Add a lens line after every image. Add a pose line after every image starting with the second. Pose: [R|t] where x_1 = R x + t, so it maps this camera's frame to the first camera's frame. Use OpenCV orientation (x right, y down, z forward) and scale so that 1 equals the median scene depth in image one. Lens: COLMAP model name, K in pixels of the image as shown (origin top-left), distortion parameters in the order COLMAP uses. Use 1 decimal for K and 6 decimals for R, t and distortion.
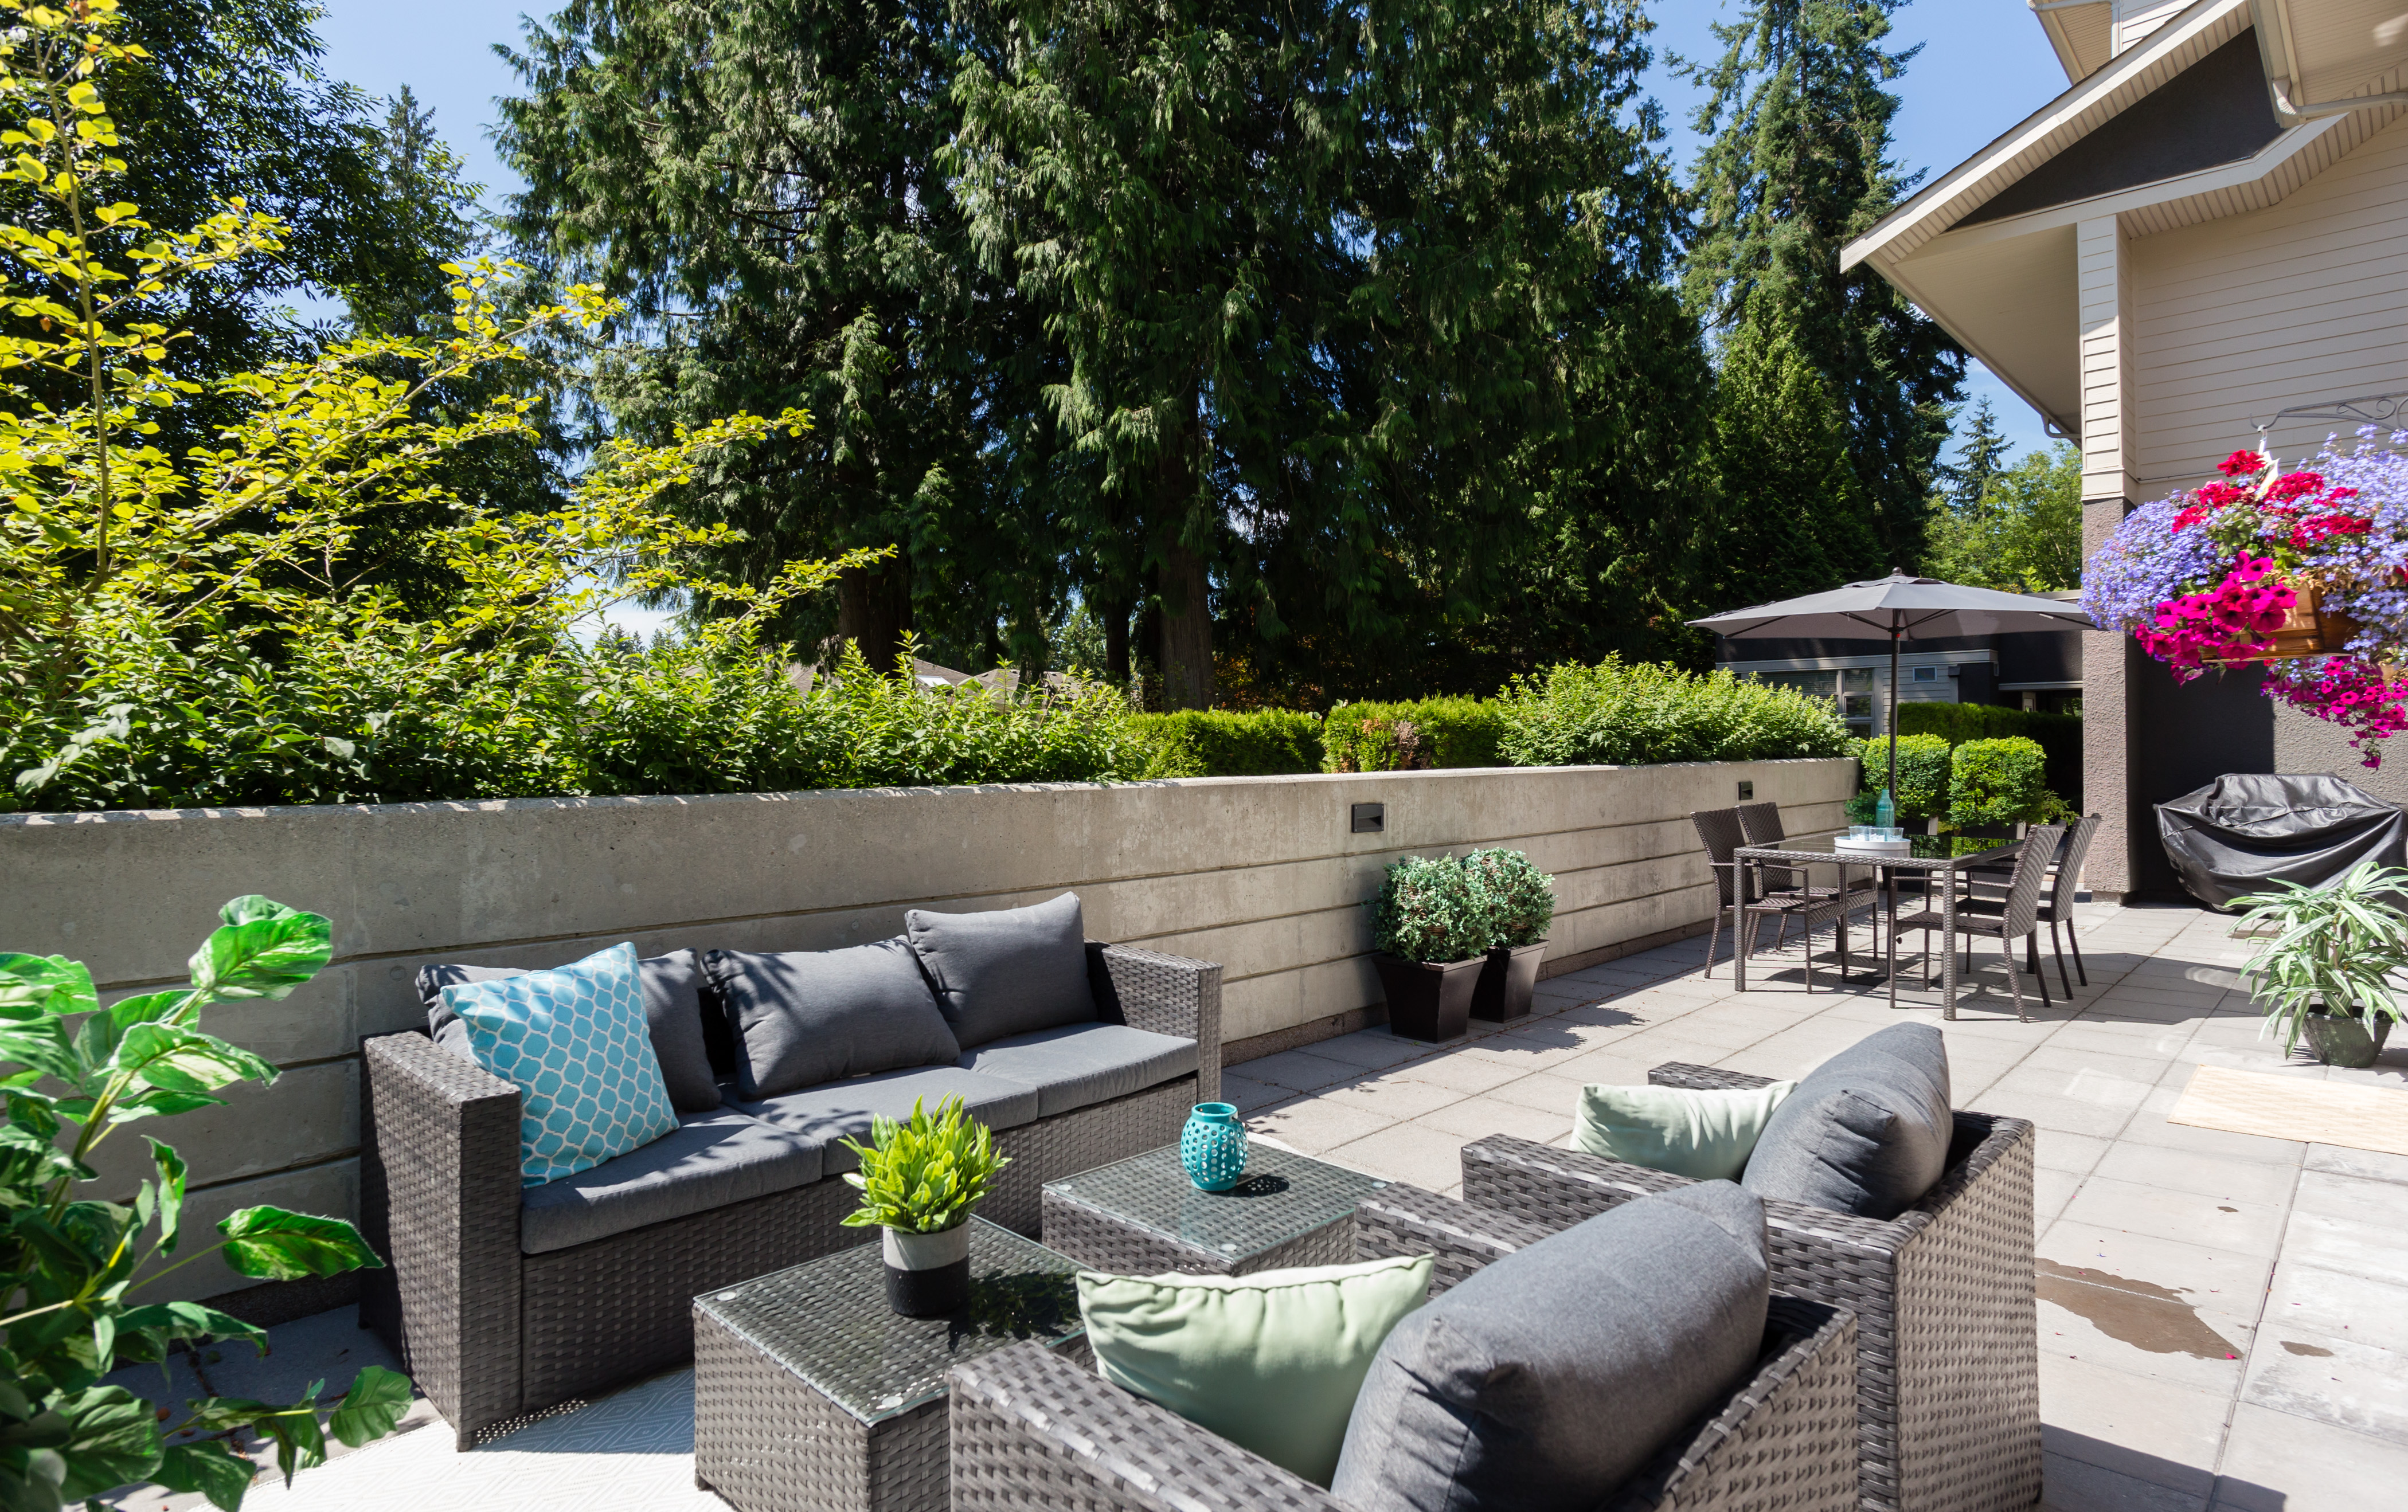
lens RADIAL K [[1299.5, 0, 1204.0], [0, 1299.5, 756.0], [0, 0, 1]] dist [0.003227, -0.000081]
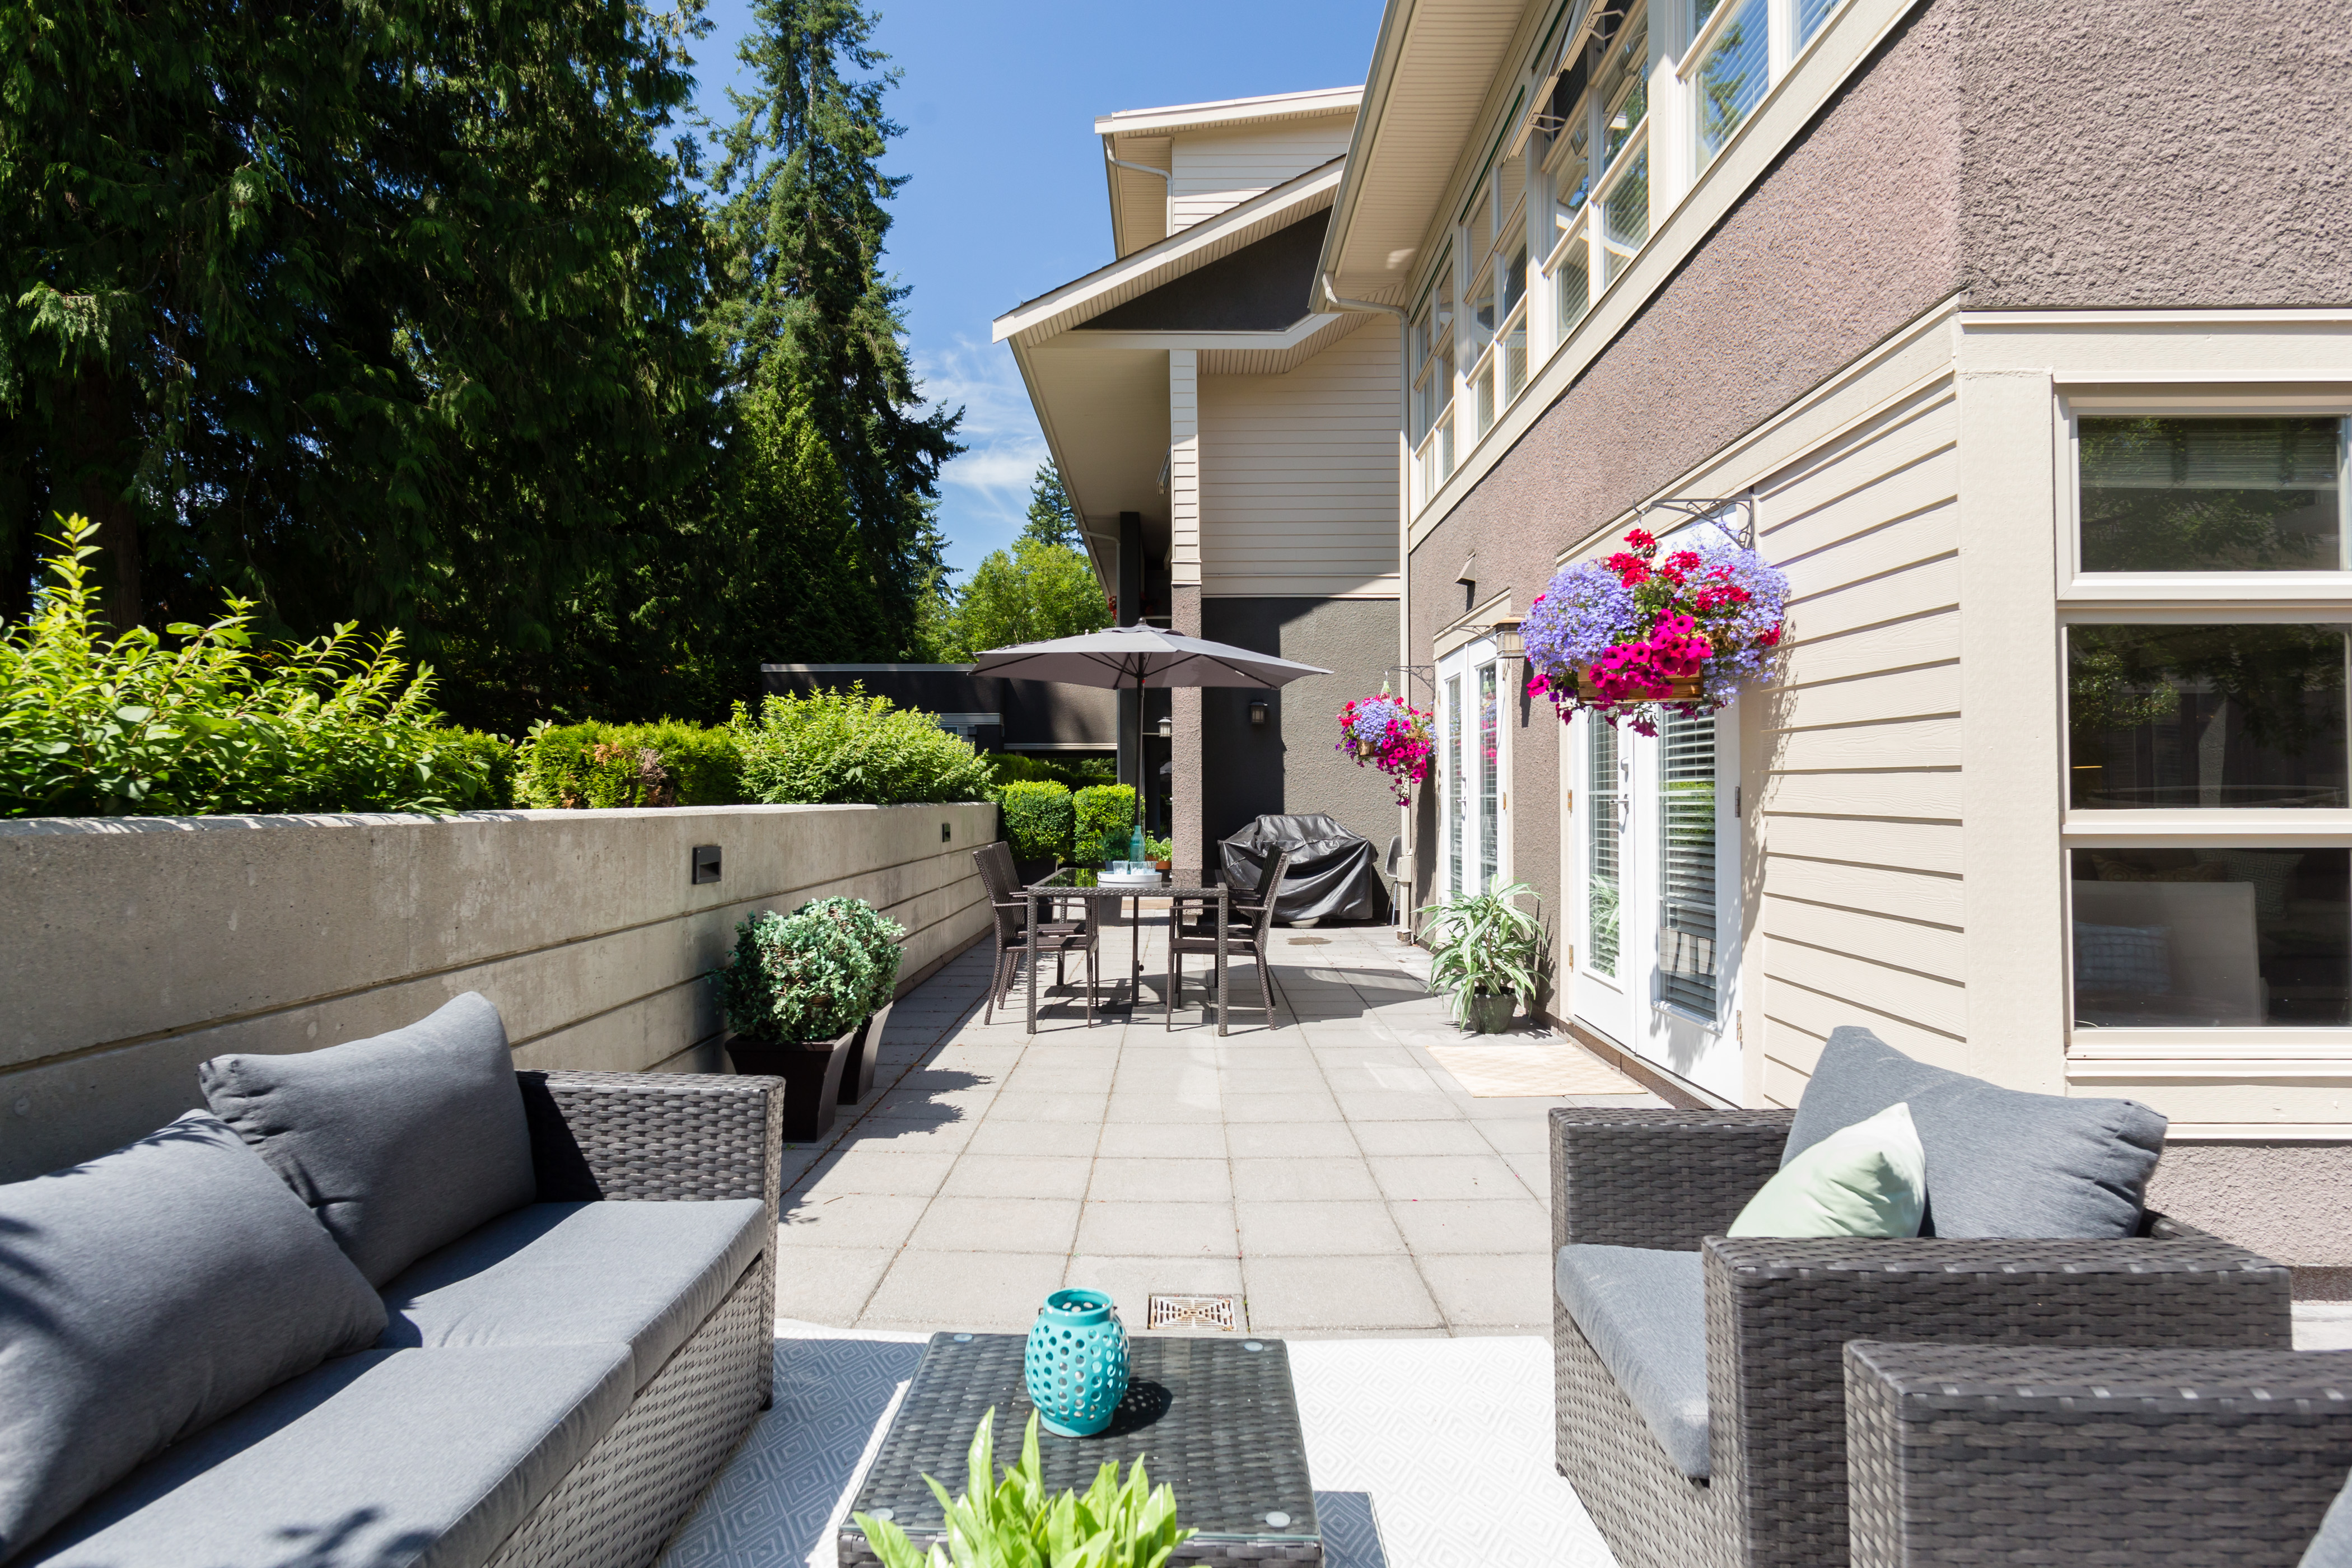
lens RADIAL K [[1281.8, 0, 1176.0], [0, 1281.8, 784.0], [0, 0, 1]] dist [0.000408, -0.001442]
pose [[0.728023, 0.013327, 0.685423, -0.112289], [0.001721, 0.999772, -0.021267, 0.009485], [-0.685551, 0.016662, 0.727834, 0.147171]]
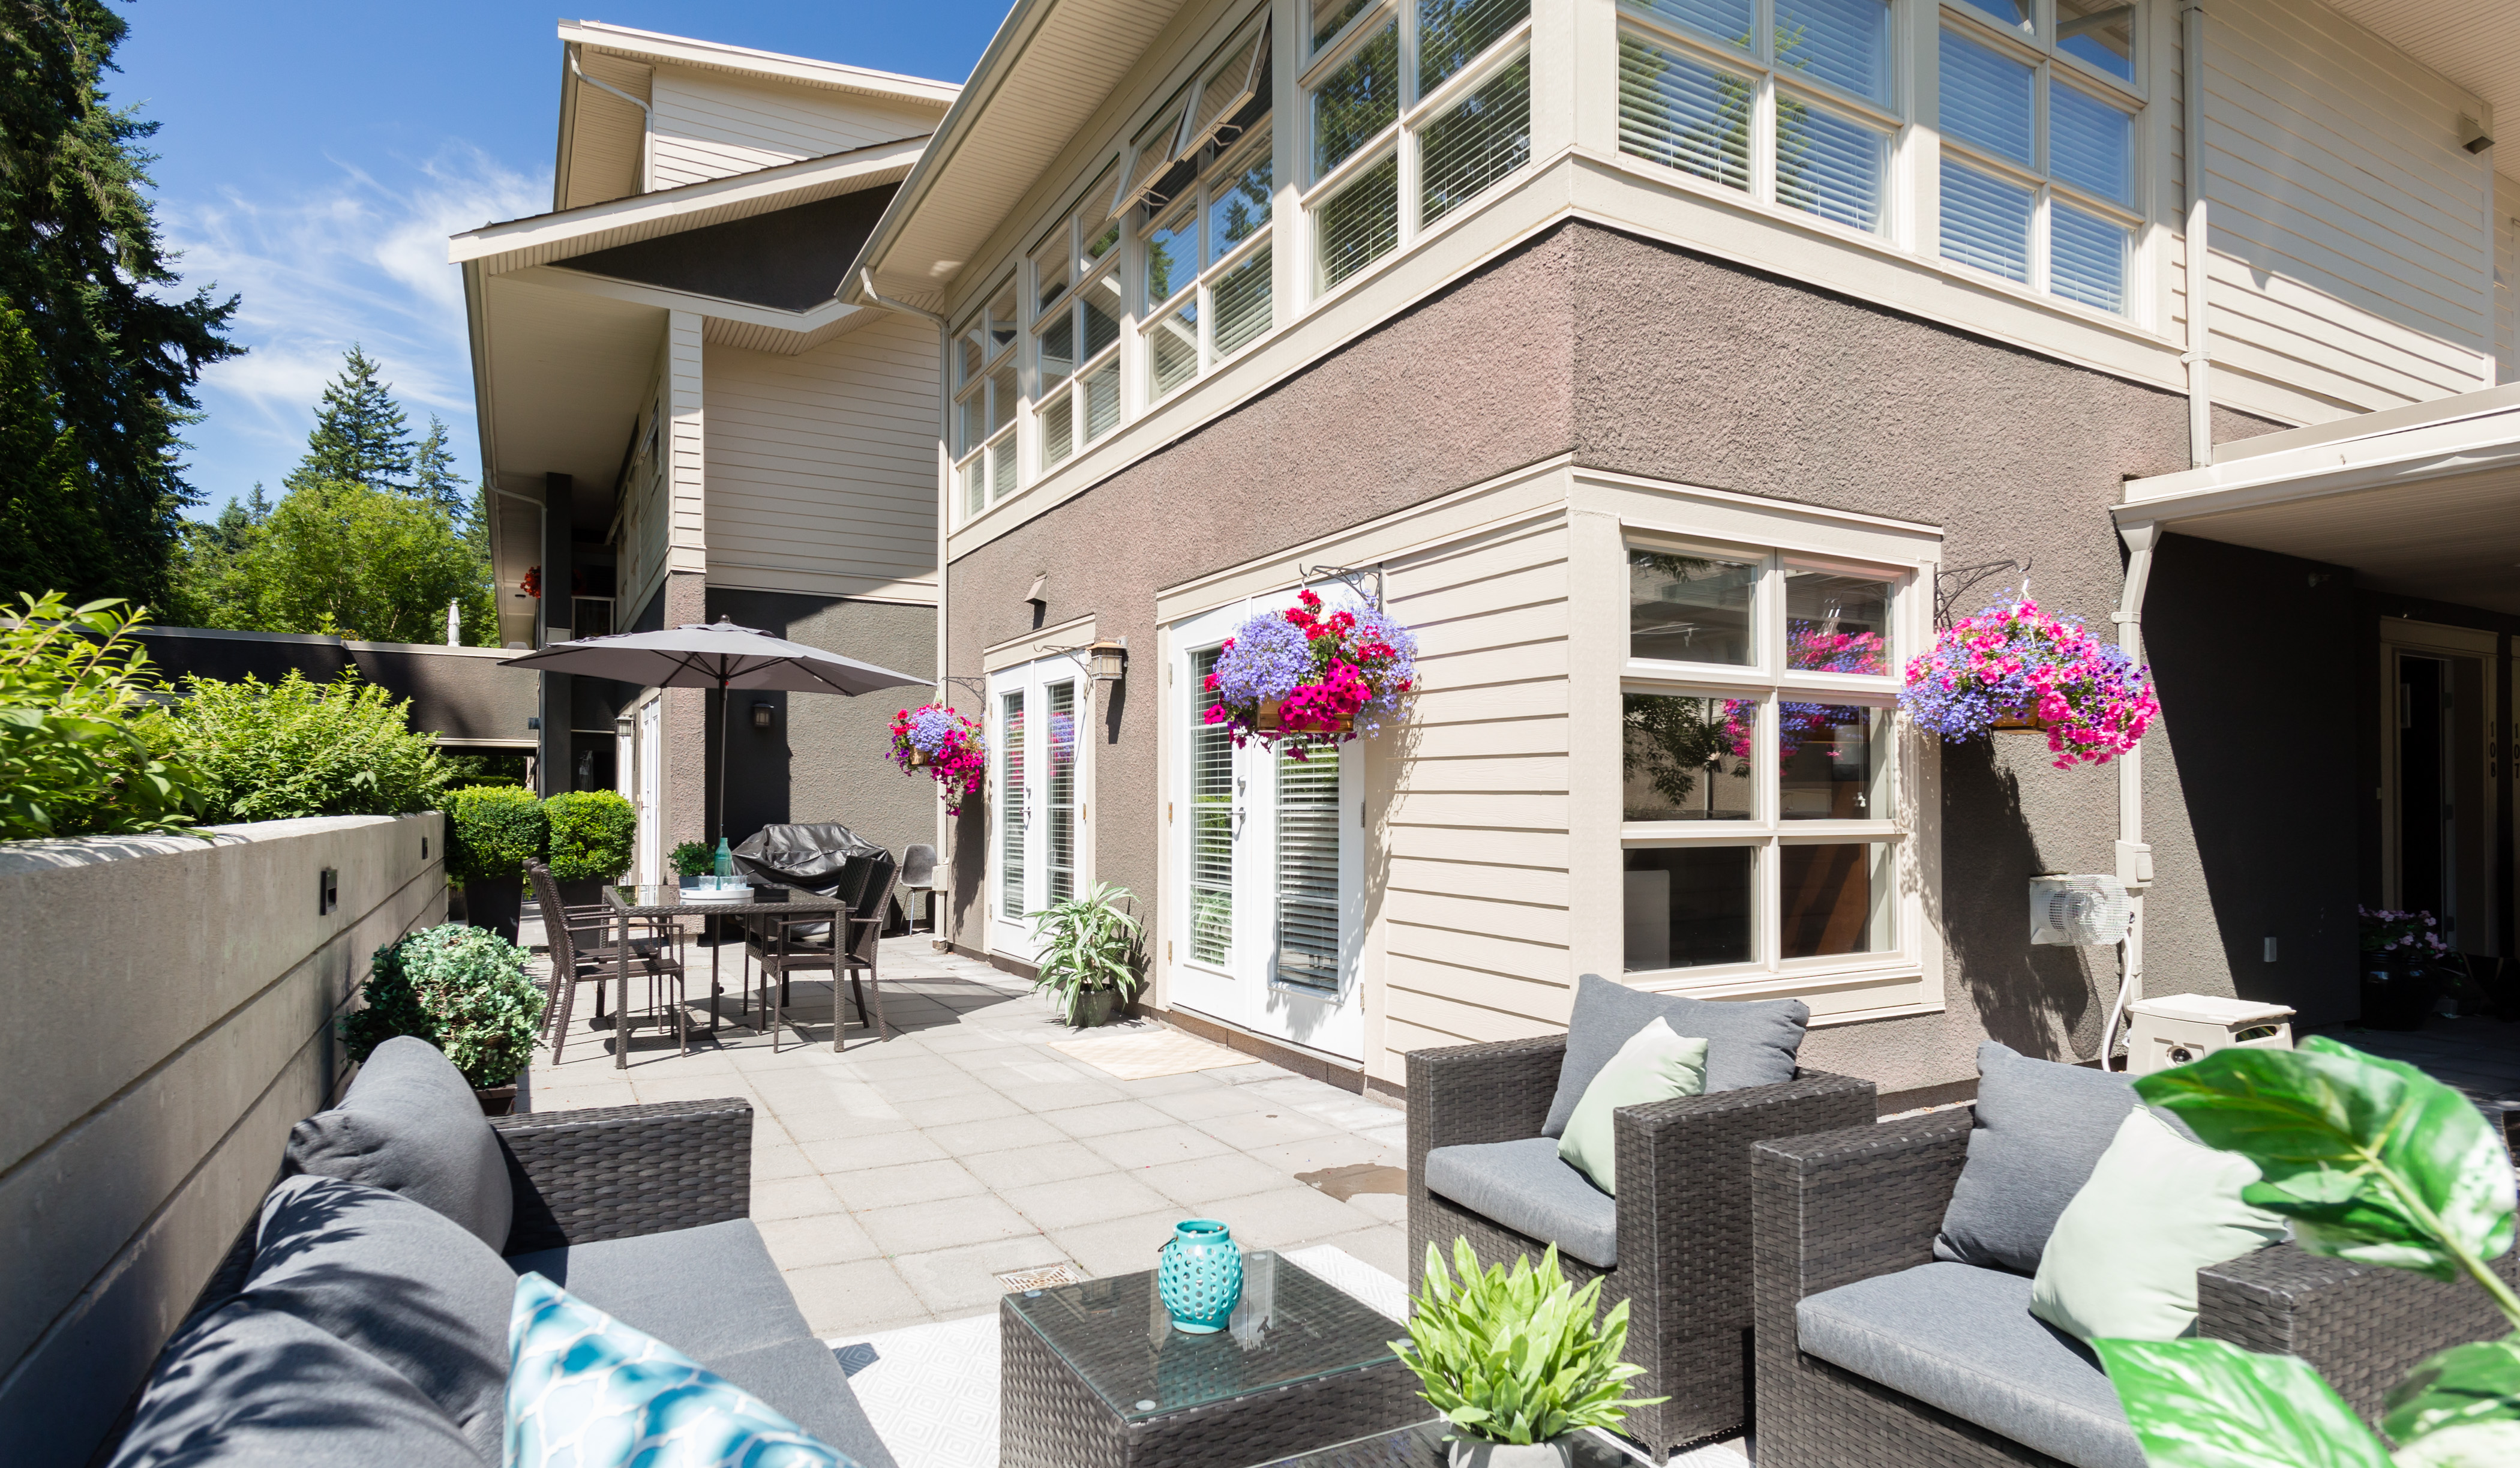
lens RADIAL K [[1318.7, 0, 1280.4], [0, 1318.7, 801.2], [0, 0, 1]] dist [-0.001183, -0.002114]
pose [[0.275712, 0.009266, 0.961196, -0.215428], [0.003435, 0.999938, -0.010625, 0.006714], [-0.961234, 0.006231, 0.275663, 0.212370]]
